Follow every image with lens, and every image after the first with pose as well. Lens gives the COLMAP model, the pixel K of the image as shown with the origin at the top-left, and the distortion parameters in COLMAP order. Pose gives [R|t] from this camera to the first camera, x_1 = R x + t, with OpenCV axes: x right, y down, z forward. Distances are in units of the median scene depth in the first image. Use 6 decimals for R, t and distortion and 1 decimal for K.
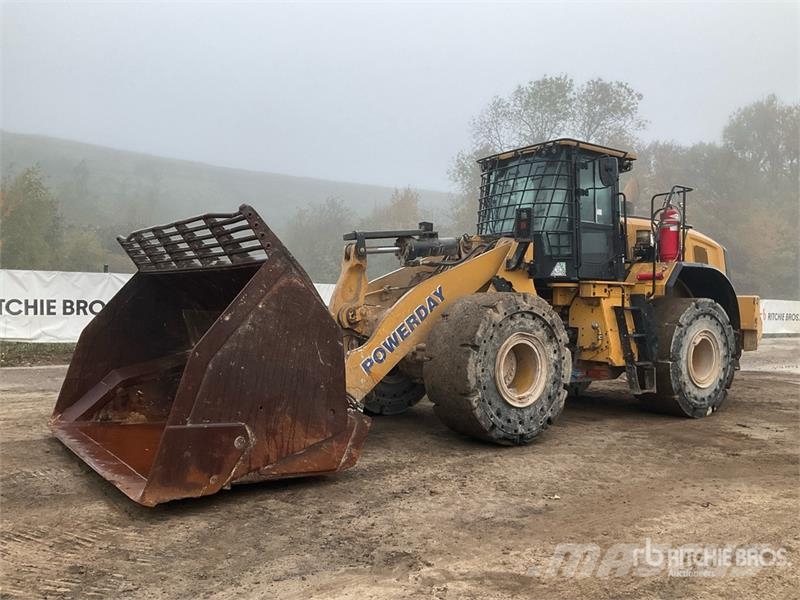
lens RADIAL K [[665.3, 0, 400.0], [0, 665.3, 300.0], [0, 0, 1]] dist [0.094674, -0.125427]
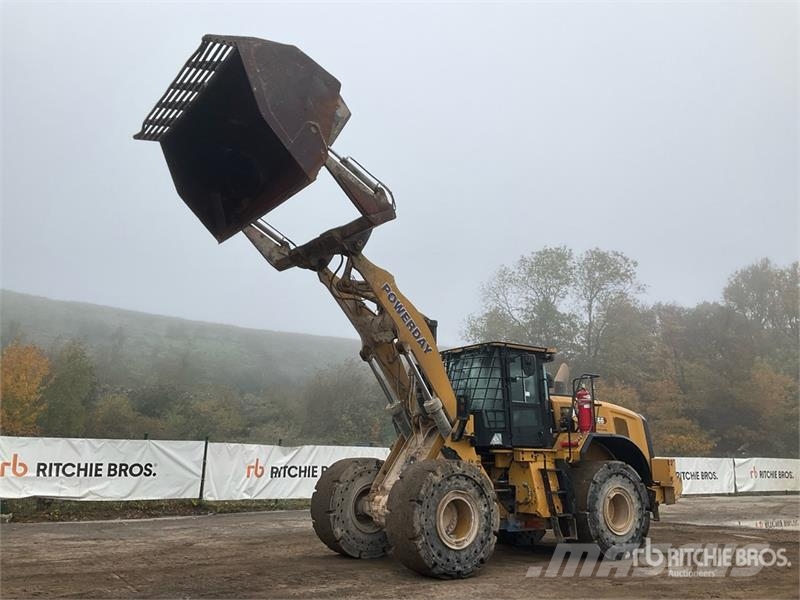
lens RADIAL K [[645.1, 0, 396.7], [0, 645.1, 314.6], [0, 0, 1]] dist [-0.002122, -0.003216]
pose [[0.999463, -0.013494, -0.029852, 0.082921], [0.006736, 0.976402, -0.215858, -0.013278], [0.032060, 0.215541, 0.975968, -0.263669]]
